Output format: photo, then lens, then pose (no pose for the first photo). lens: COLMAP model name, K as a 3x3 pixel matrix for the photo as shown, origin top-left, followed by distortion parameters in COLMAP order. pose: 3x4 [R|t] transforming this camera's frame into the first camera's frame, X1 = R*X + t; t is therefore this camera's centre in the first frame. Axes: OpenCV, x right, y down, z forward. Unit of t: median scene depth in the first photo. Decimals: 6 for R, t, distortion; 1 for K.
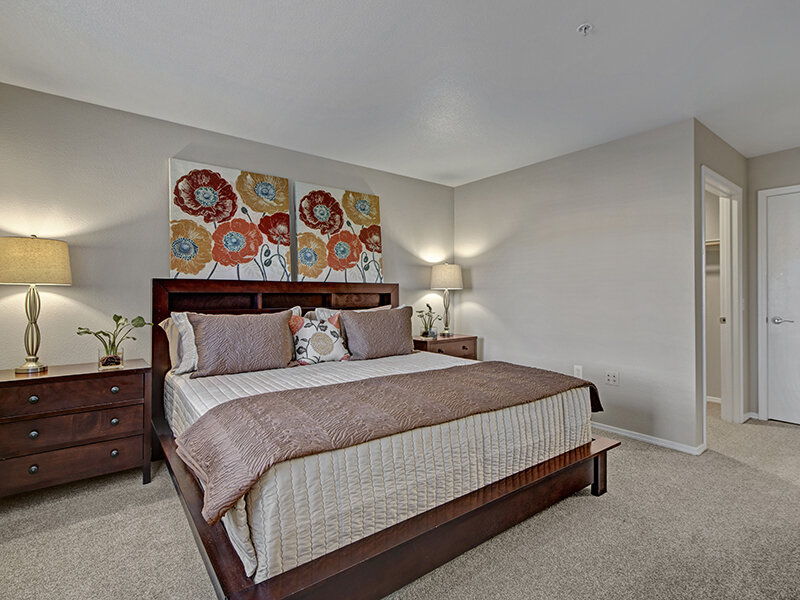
lens RADIAL K [[397.3, 0, 400.0], [0, 397.3, 300.0], [0, 0, 1]] dist [0.000350, -0.000008]
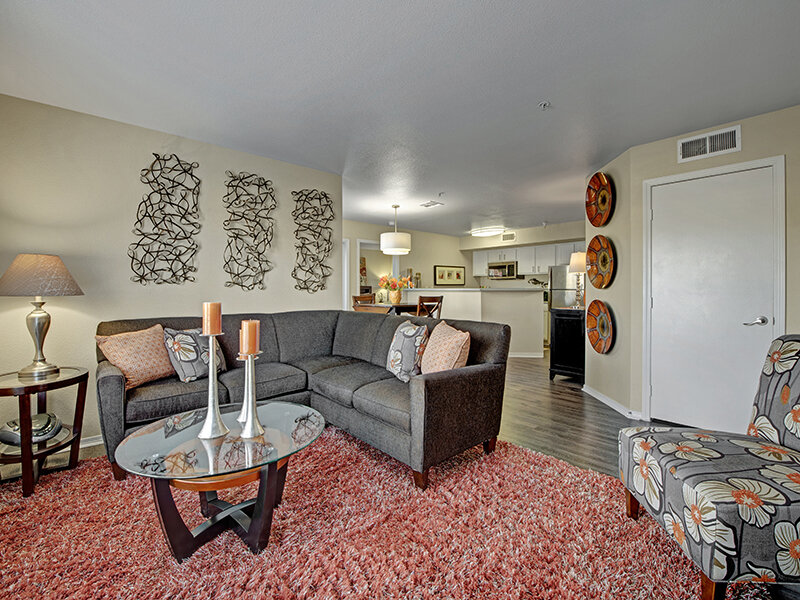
lens RADIAL K [[370.4, 0, 400.0], [0, 370.4, 300.0], [0, 0, 1]] dist [-0.001276, -0.000025]
pose [[0.996840, 0.001158, 0.079432, -0.012998], [-0.002078, 0.999932, 0.011501, 0.037223], [-0.079413, -0.011630, 0.996774, -2.130789]]
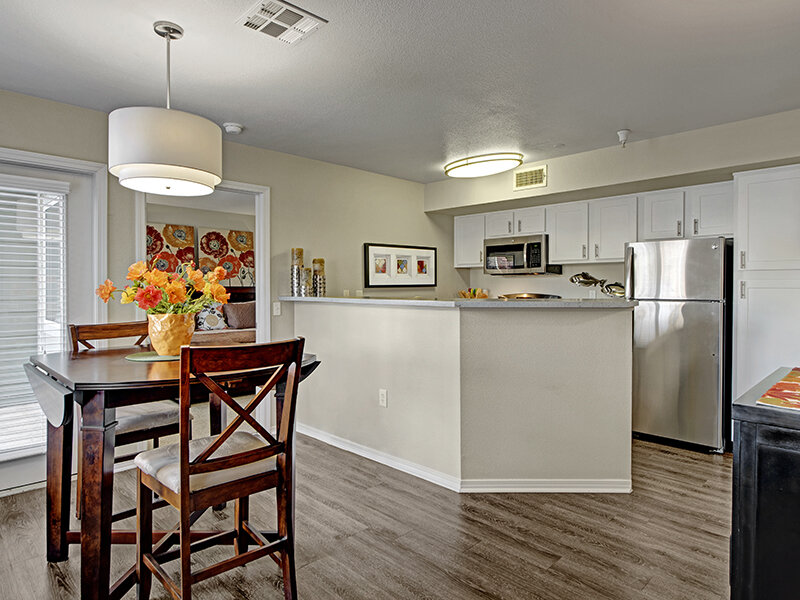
lens RADIAL K [[484.1, 0, 400.0], [0, 484.1, 300.0], [0, 0, 1]] dist [0.003034, 0.000285]
pose [[0.992267, 0.000543, 0.124117, 0.330717], [-0.001830, 0.999946, 0.010257, -0.010341], [-0.124105, -0.010405, 0.992215, -1.143607]]
